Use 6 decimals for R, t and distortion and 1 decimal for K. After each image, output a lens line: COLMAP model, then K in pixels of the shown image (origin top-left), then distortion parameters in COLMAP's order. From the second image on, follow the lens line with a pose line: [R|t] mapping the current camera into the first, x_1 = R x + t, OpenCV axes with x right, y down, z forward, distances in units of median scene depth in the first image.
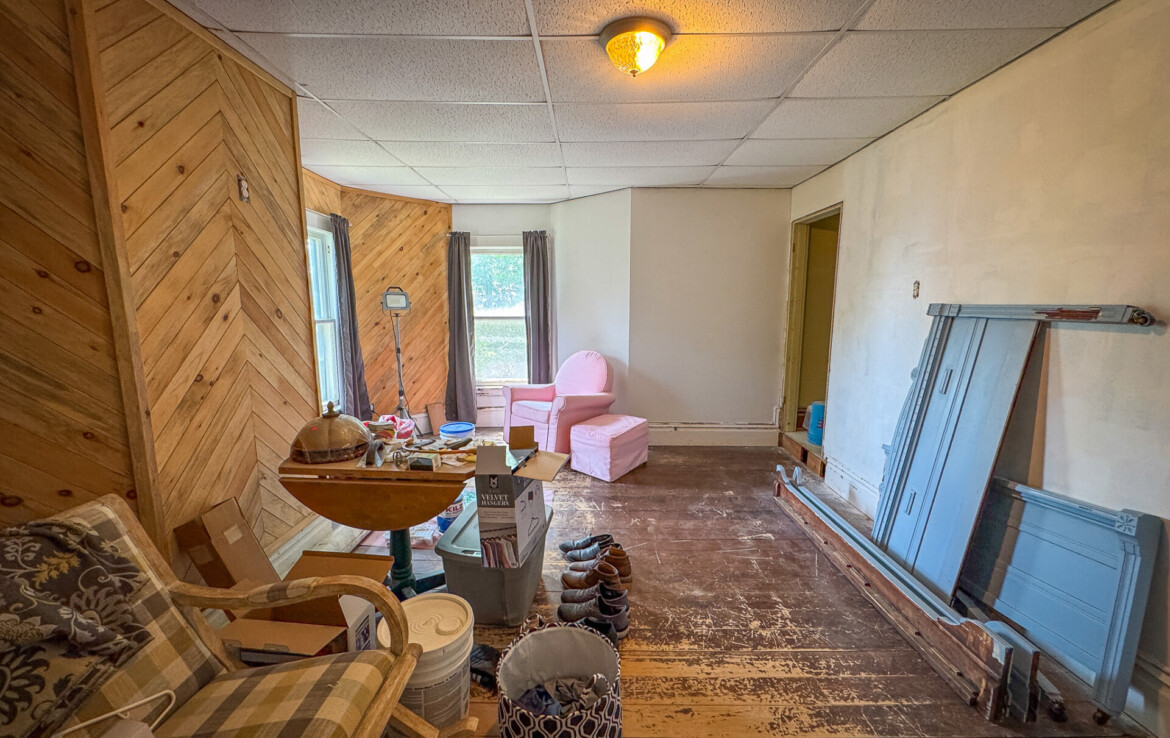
lens RADIAL K [[470.4, 0, 585.0], [0, 470.4, 369.0], [0, 0, 1]] dist [-0.001026, -0.000294]
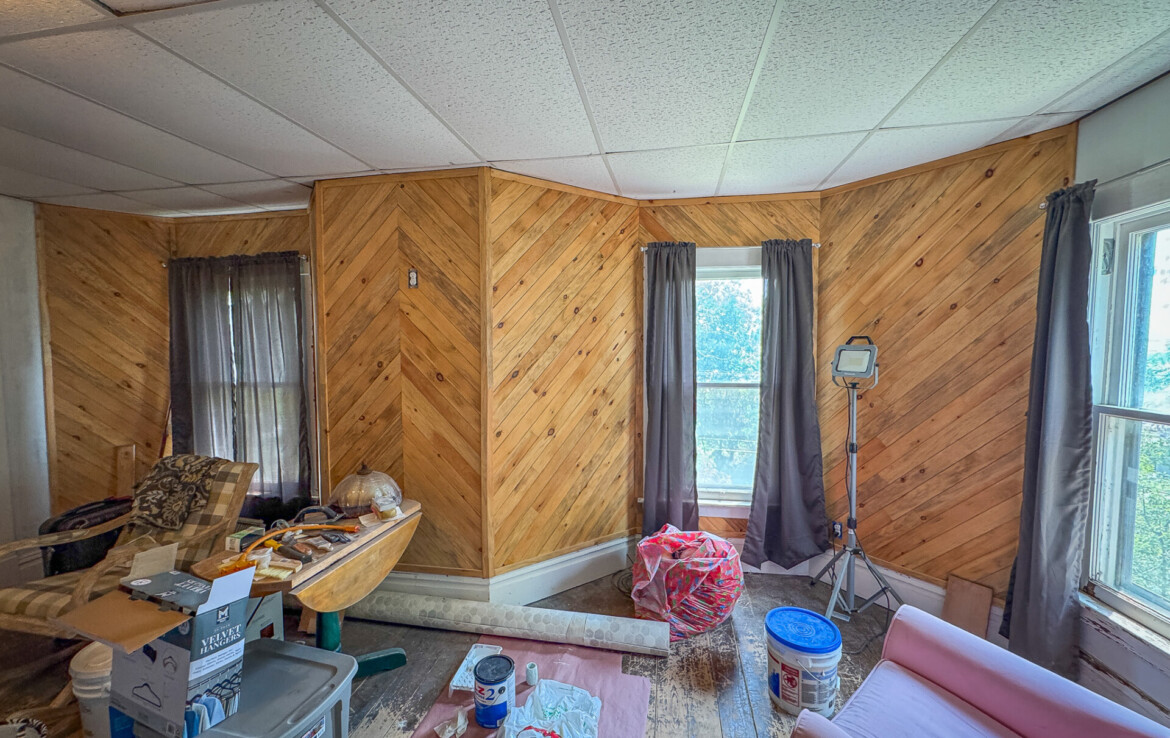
lens RADIAL K [[470.4, 0, 585.0], [0, 470.4, 369.0], [0, 0, 1]] dist [-0.001026, -0.000294]
pose [[-0.165931, 0.053219, -0.984700, 0.206588], [-0.128216, 0.988902, 0.075052, -0.133039], [0.977767, 0.138708, -0.157266, 0.756301]]
